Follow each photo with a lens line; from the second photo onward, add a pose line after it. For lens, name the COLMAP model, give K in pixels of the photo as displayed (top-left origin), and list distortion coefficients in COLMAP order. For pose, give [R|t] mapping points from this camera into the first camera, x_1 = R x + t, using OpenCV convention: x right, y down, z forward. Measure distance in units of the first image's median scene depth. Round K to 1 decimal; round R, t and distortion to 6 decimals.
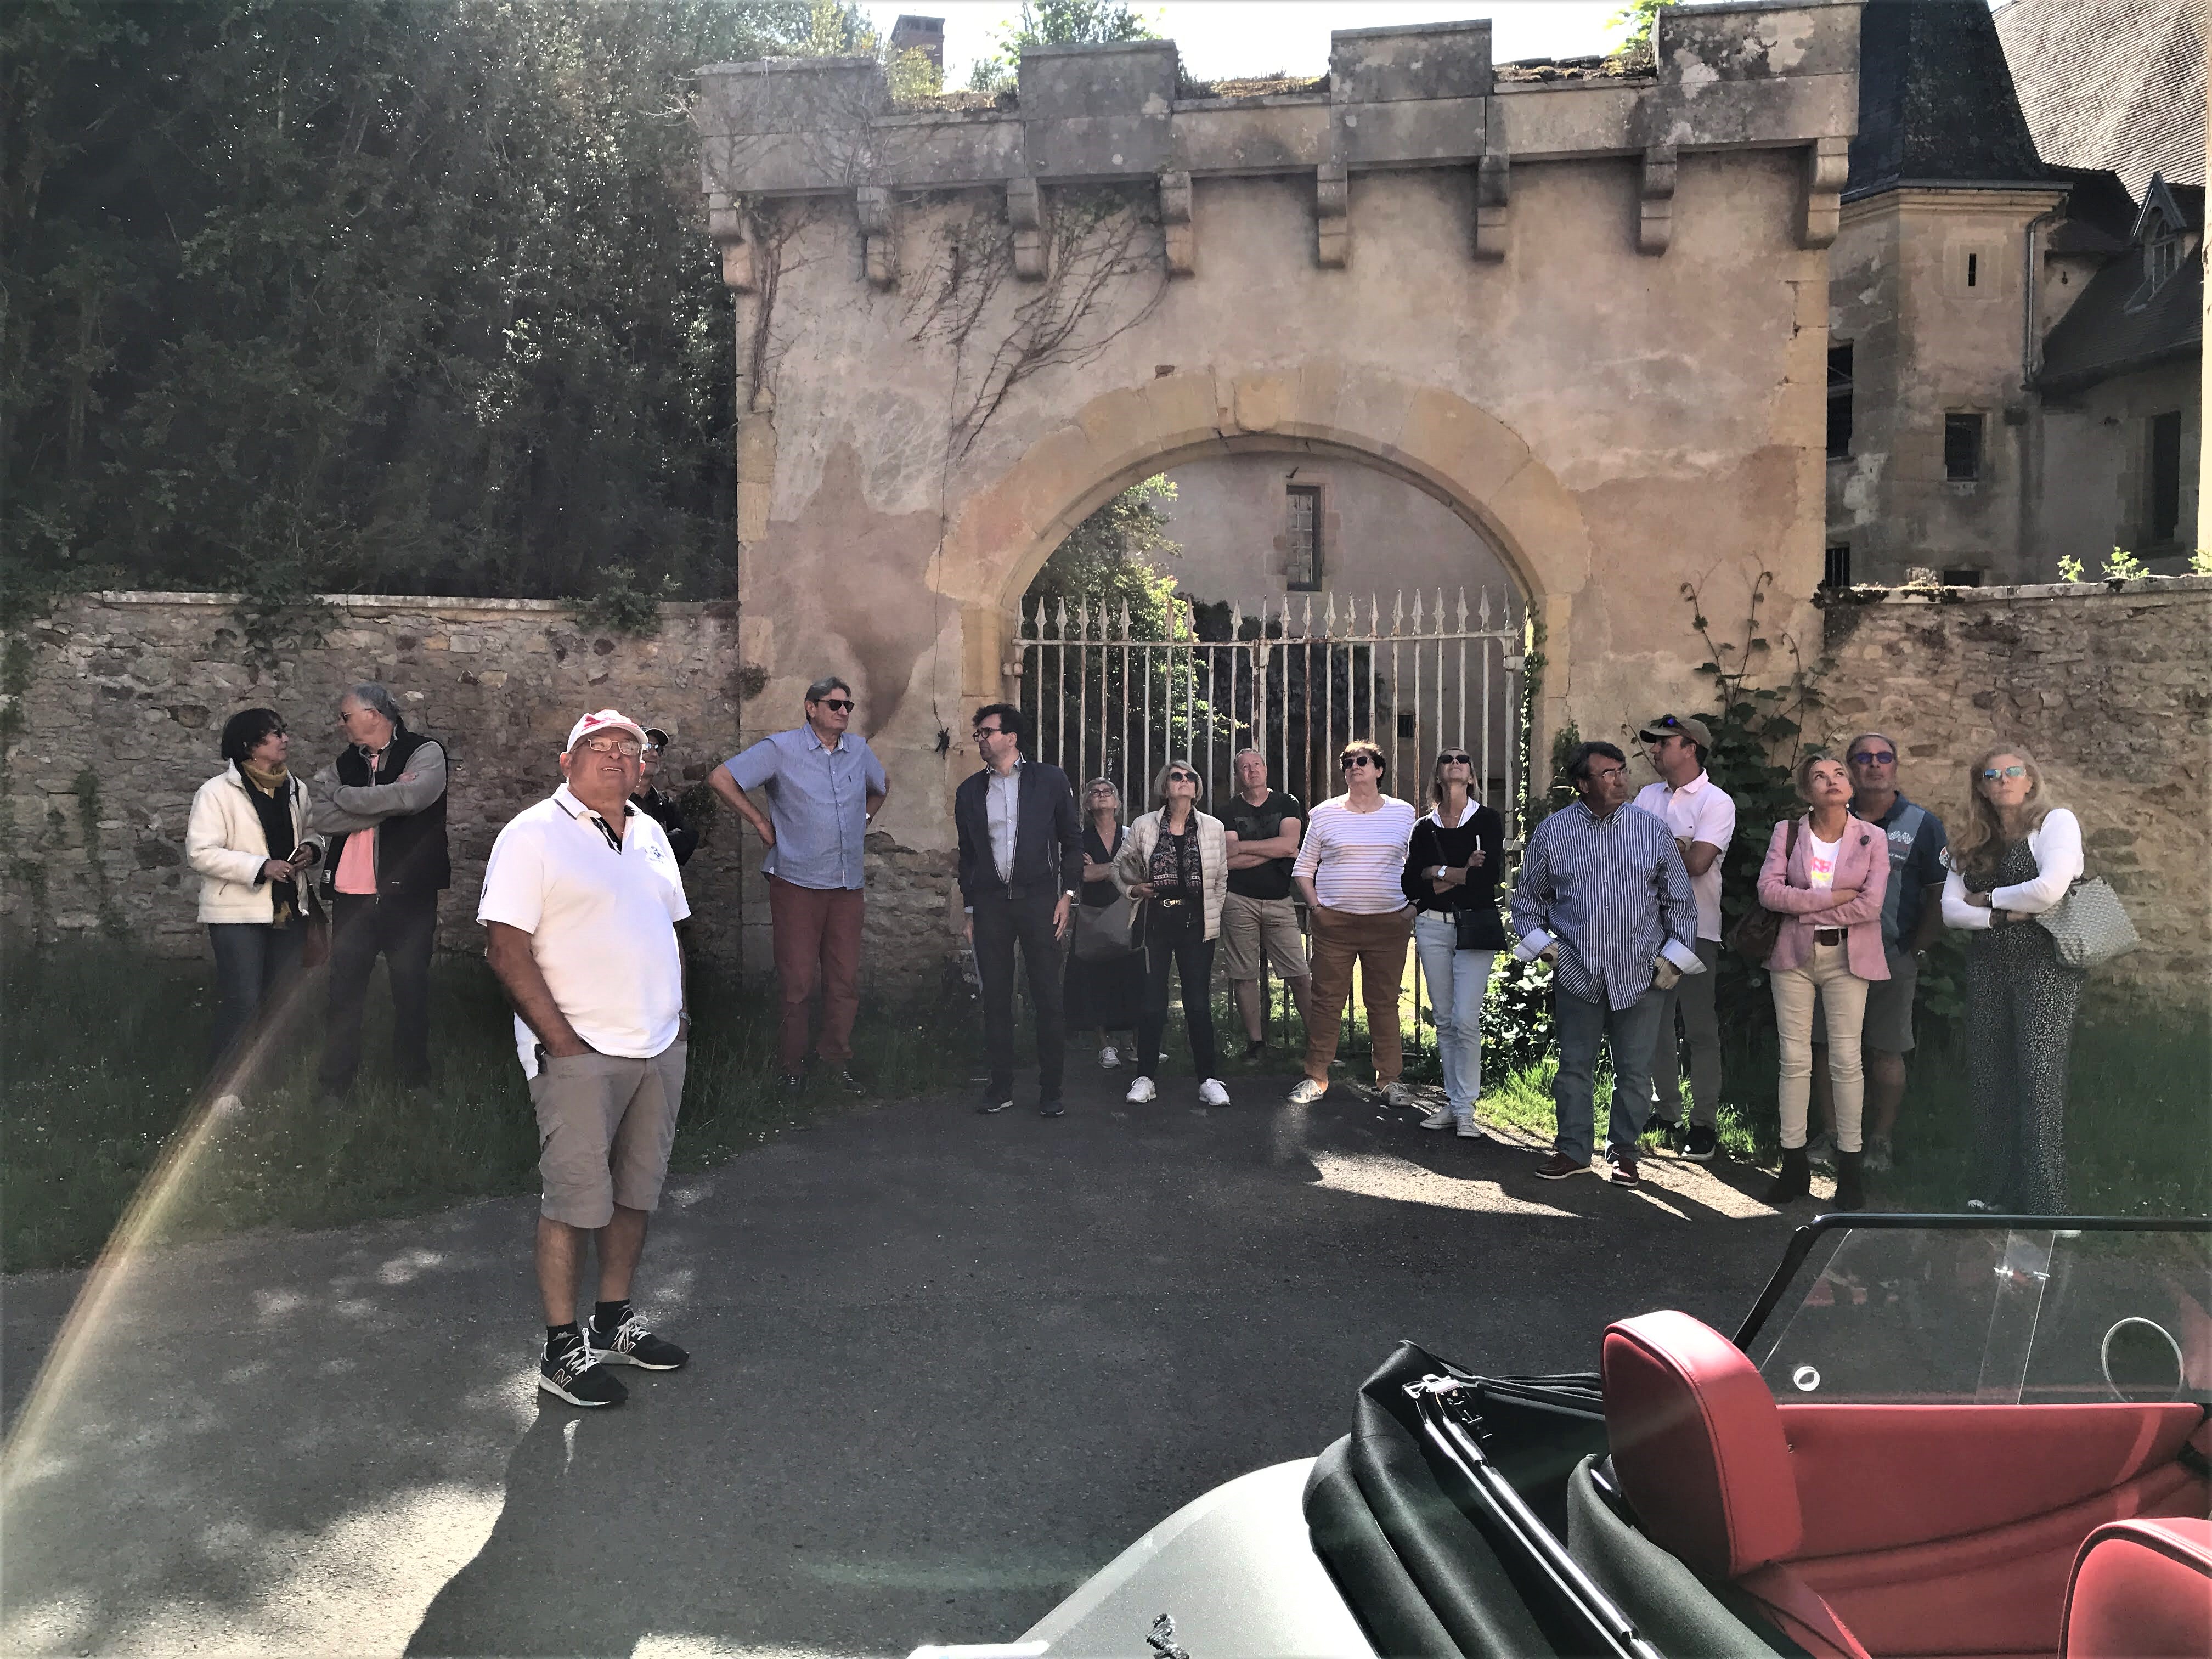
lens RADIAL K [[1806.6, 0, 1099.4], [0, 1806.6, 787.0], [0, 0, 1]] dist [0.052173, -0.060397]
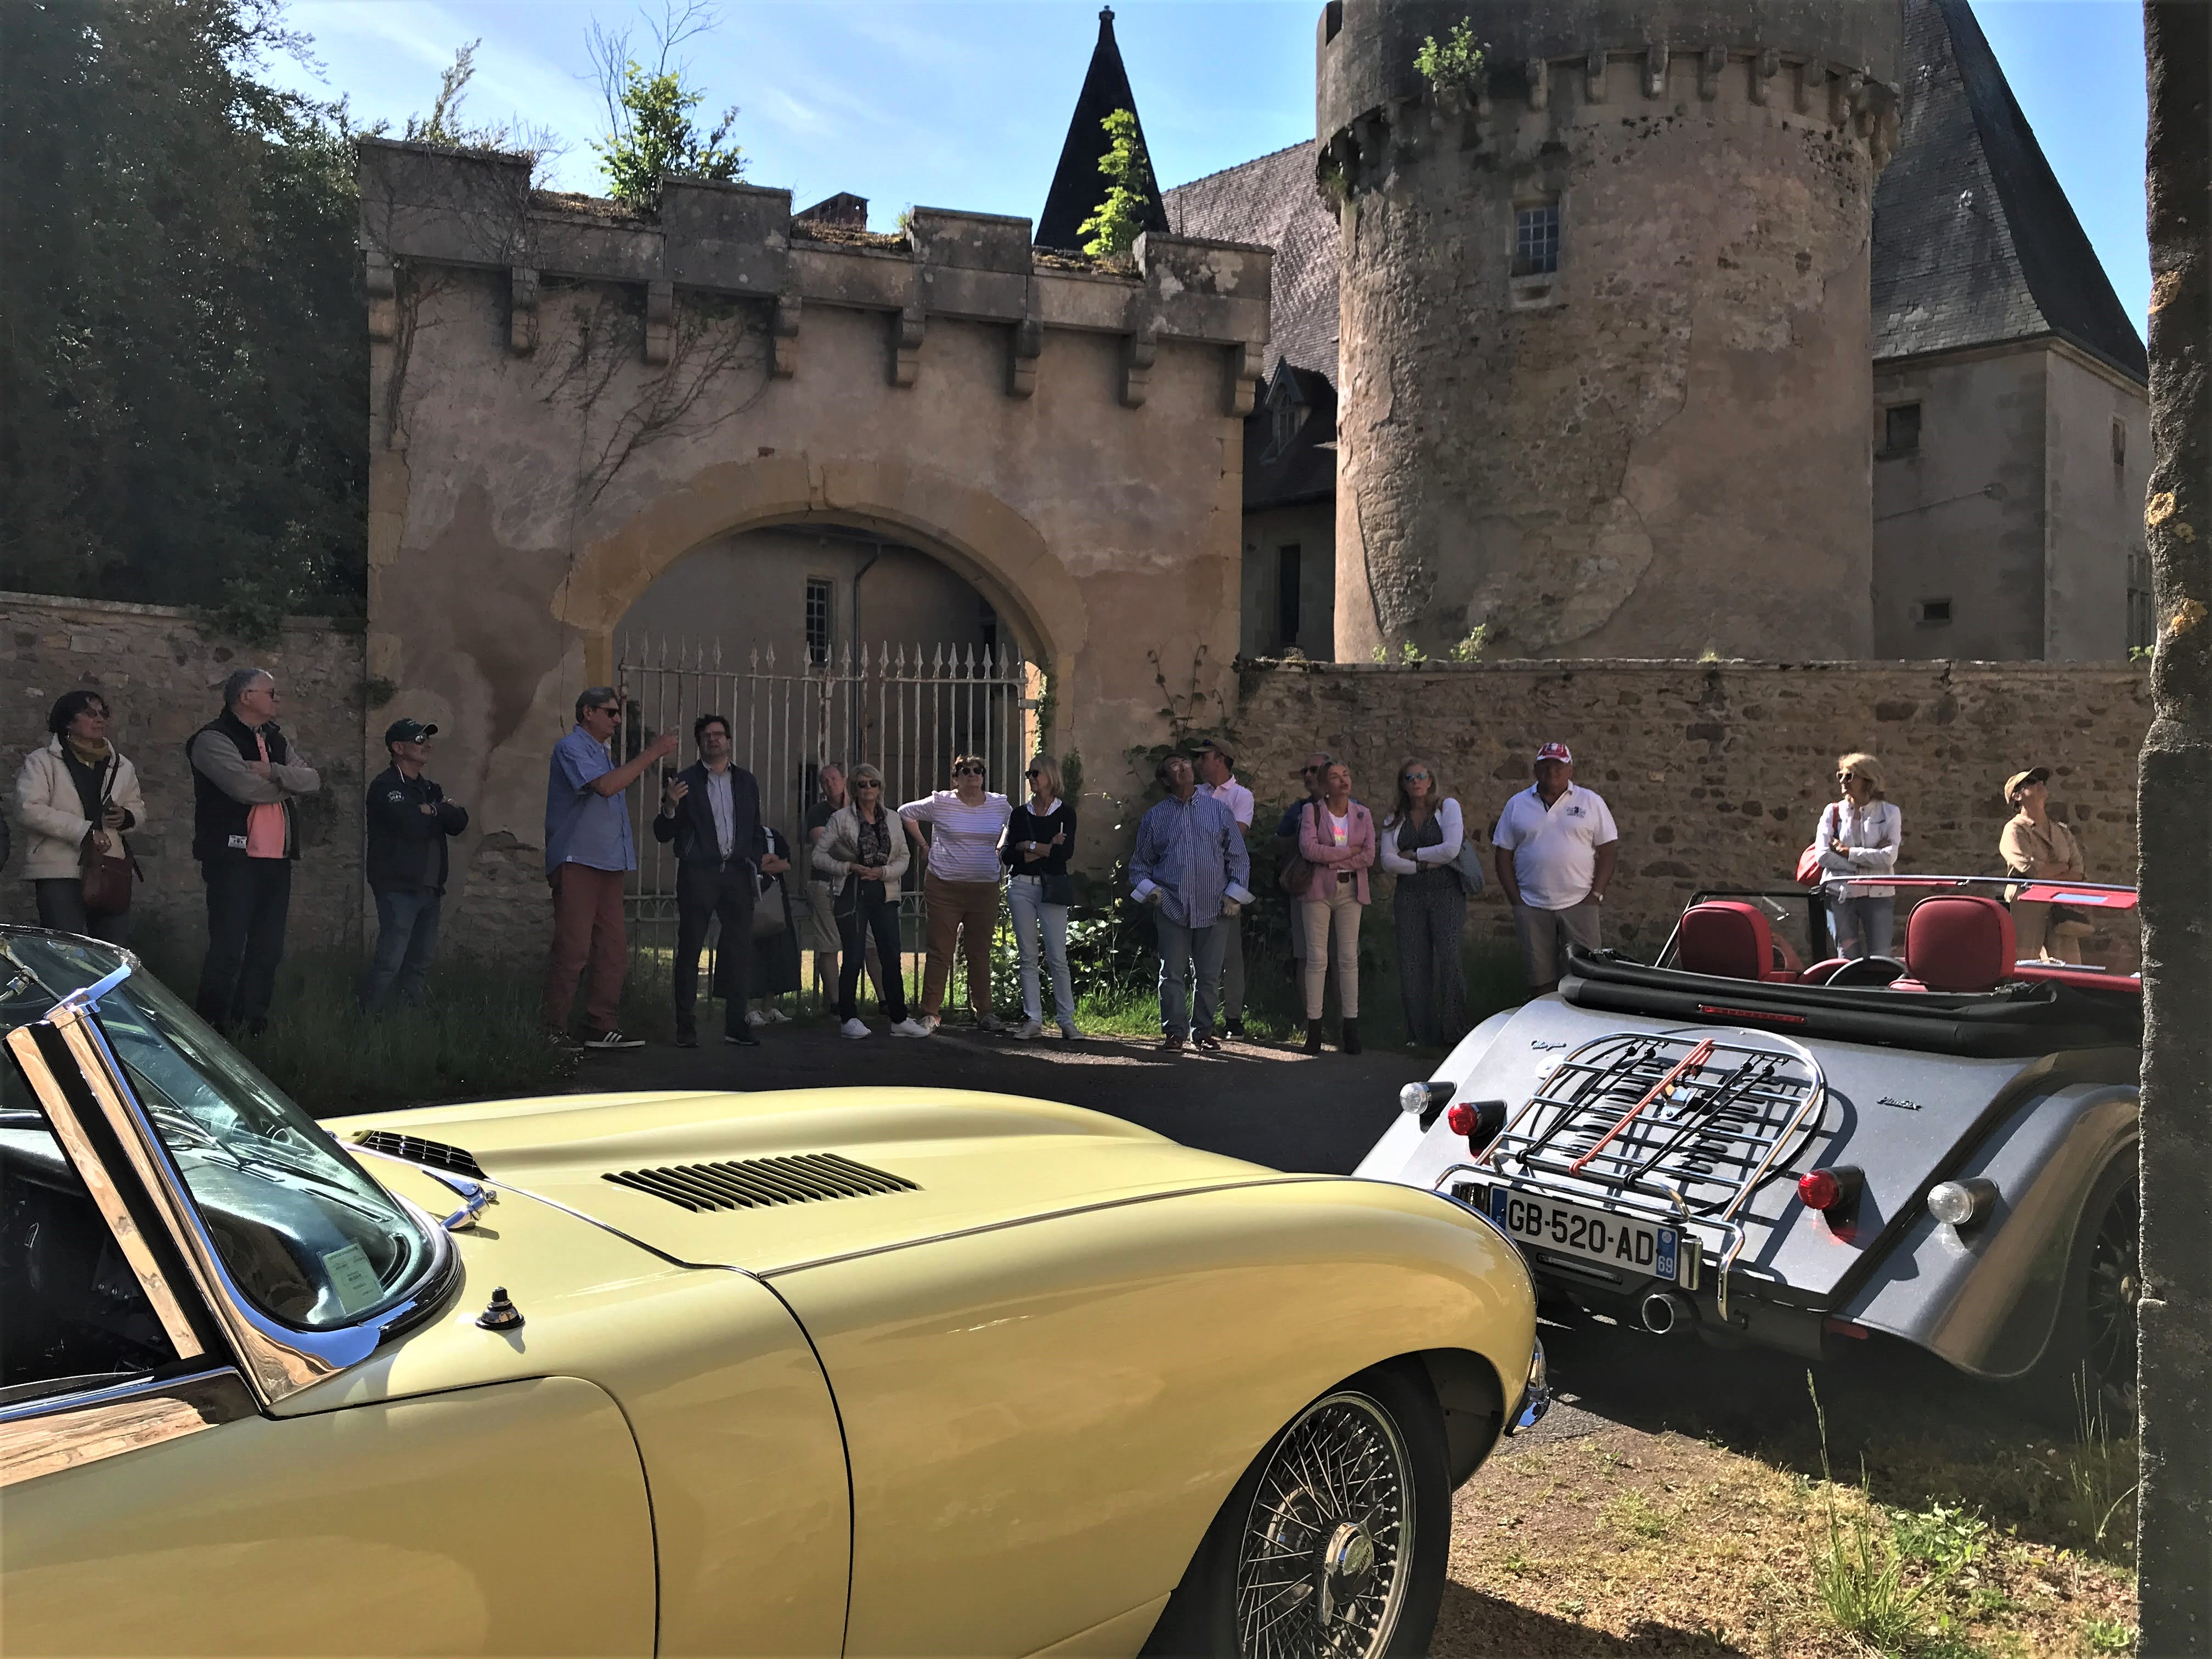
lens RADIAL K [[1806.6, 0, 1099.4], [0, 1806.6, 787.0], [0, 0, 1]] dist [0.052173, -0.060397]
pose [[0.893089, 0.018856, 0.449484, -0.309586], [-0.000631, 0.999173, -0.040663, 0.044723], [-0.449879, 0.036032, 0.892362, -0.180558]]
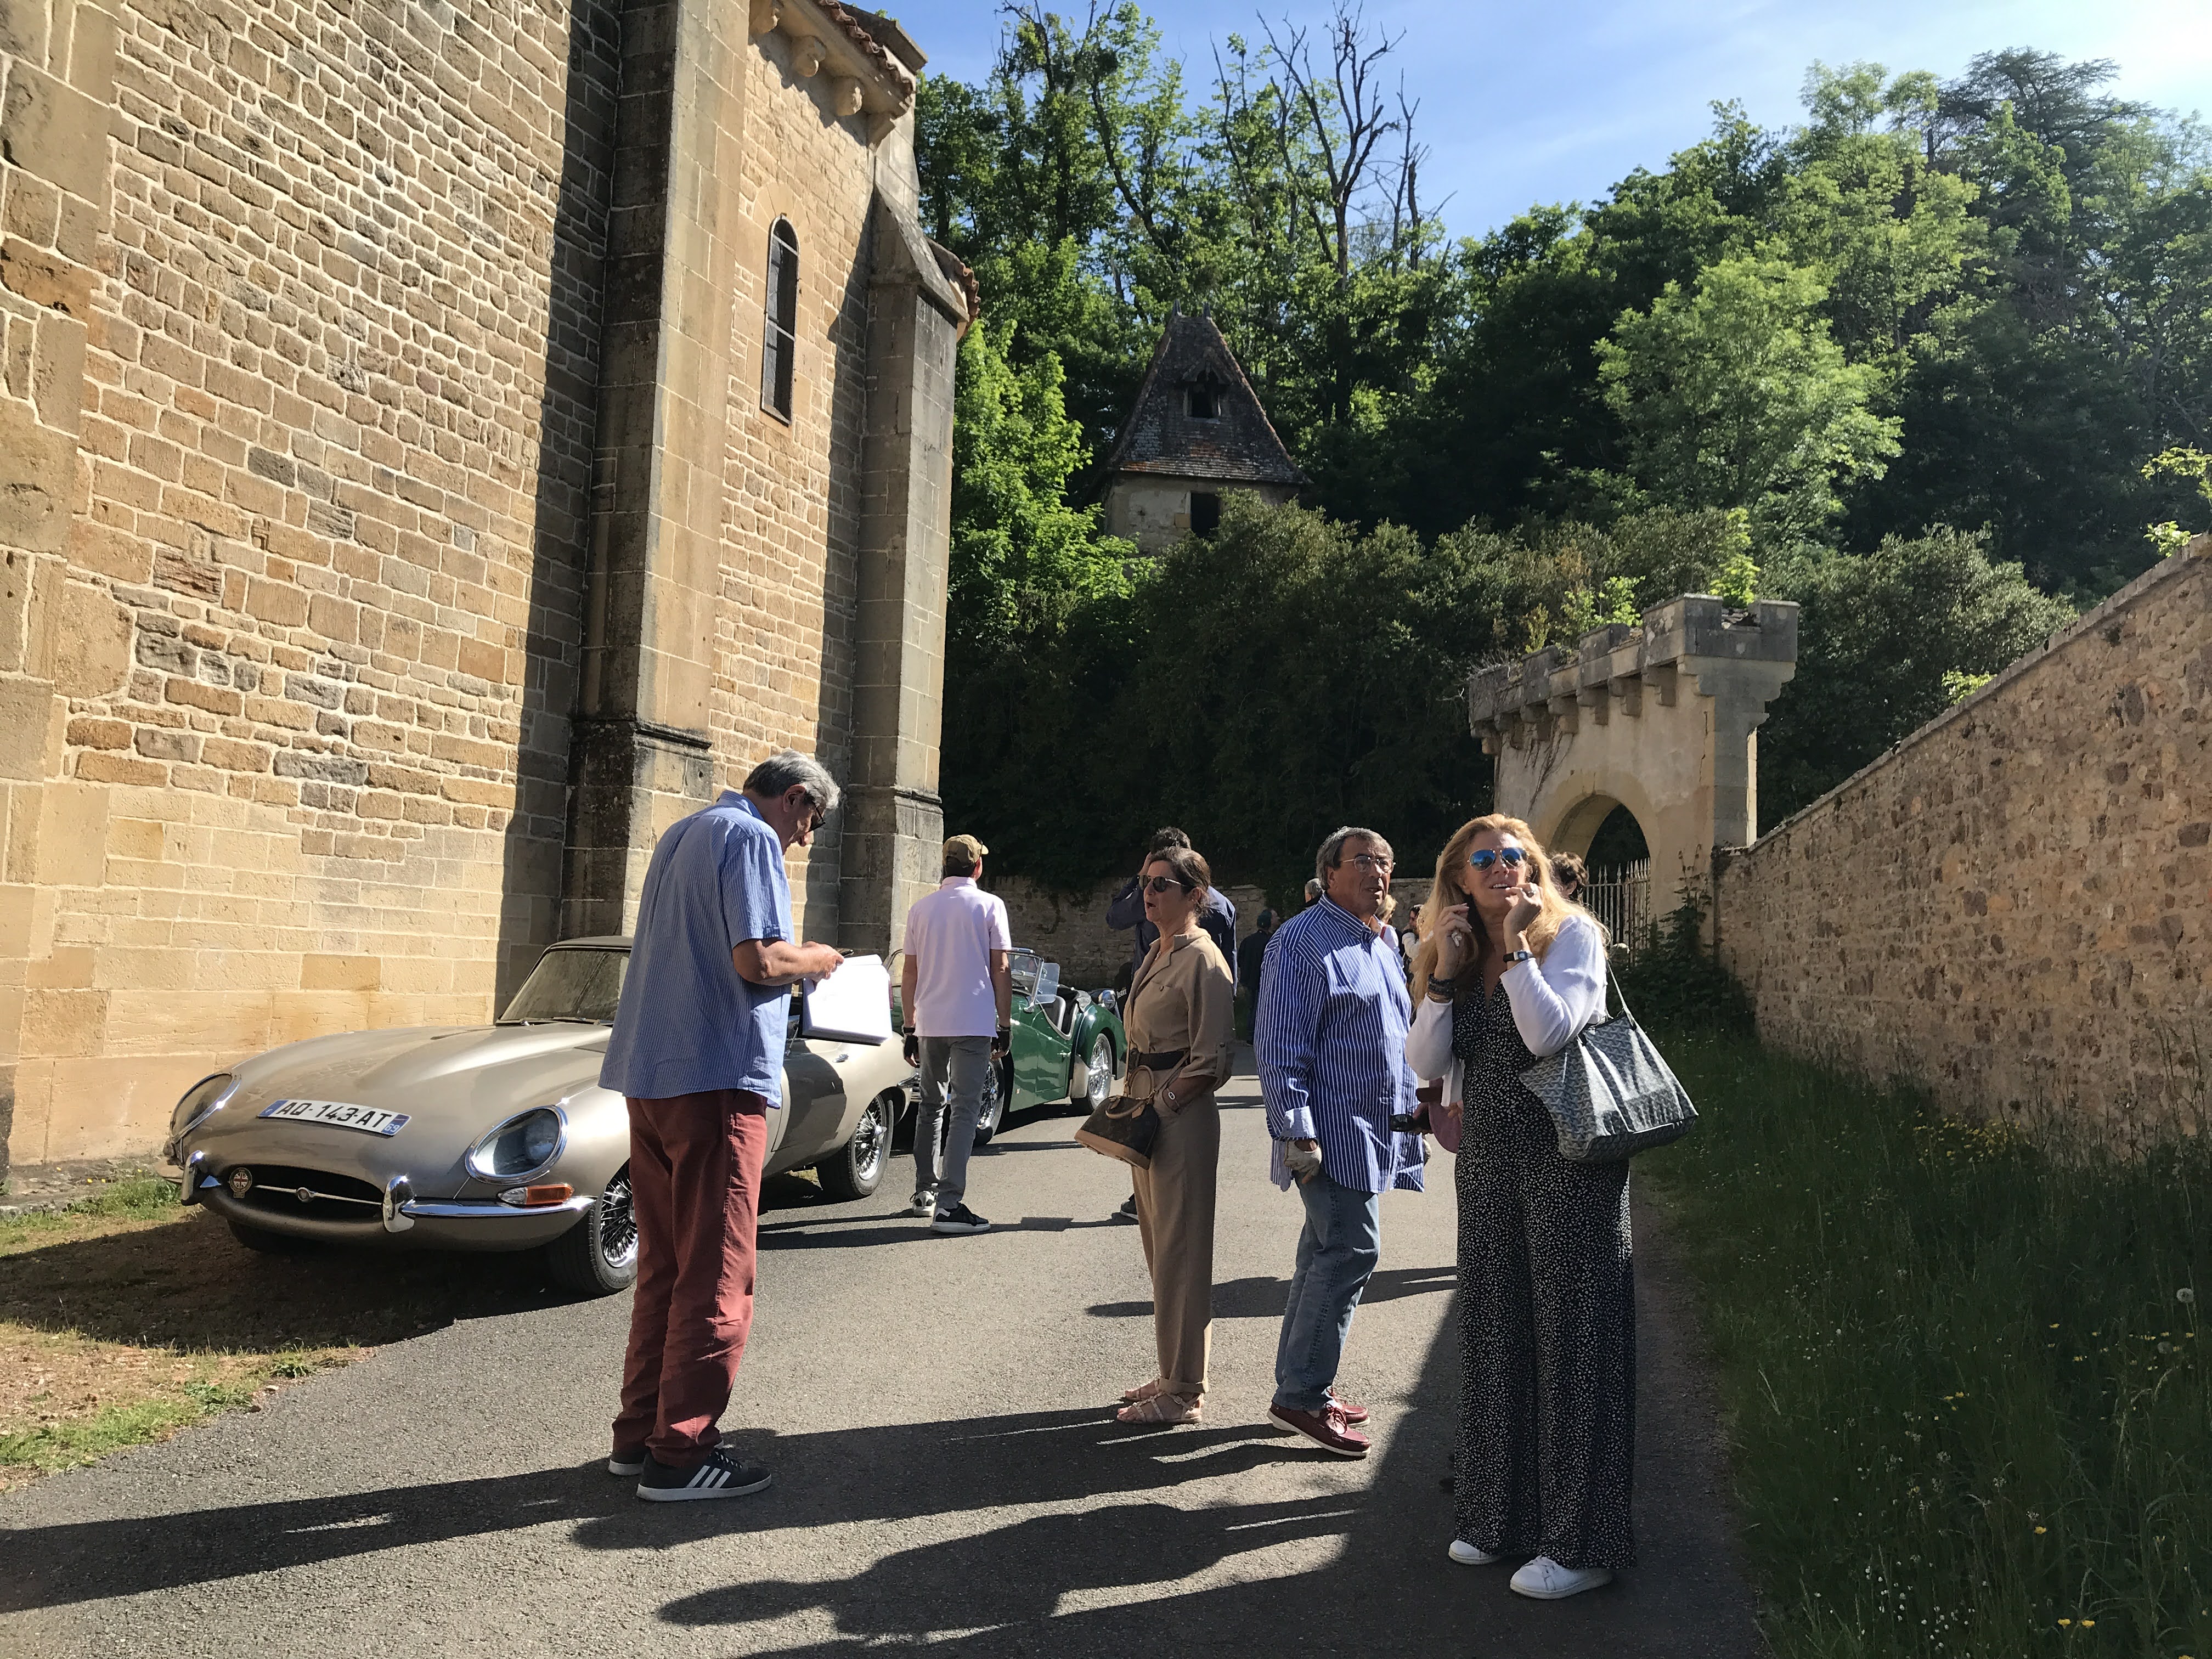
lens RADIAL K [[1806.6, 0, 1099.4], [0, 1806.6, 787.0], [0, 0, 1]] dist [0.052173, -0.060397]
pose [[0.345772, -0.086132, -0.934357, 2.072476], [-0.053477, 0.992351, -0.111268, 0.089980], [0.936793, 0.088440, 0.338521, -0.397795]]
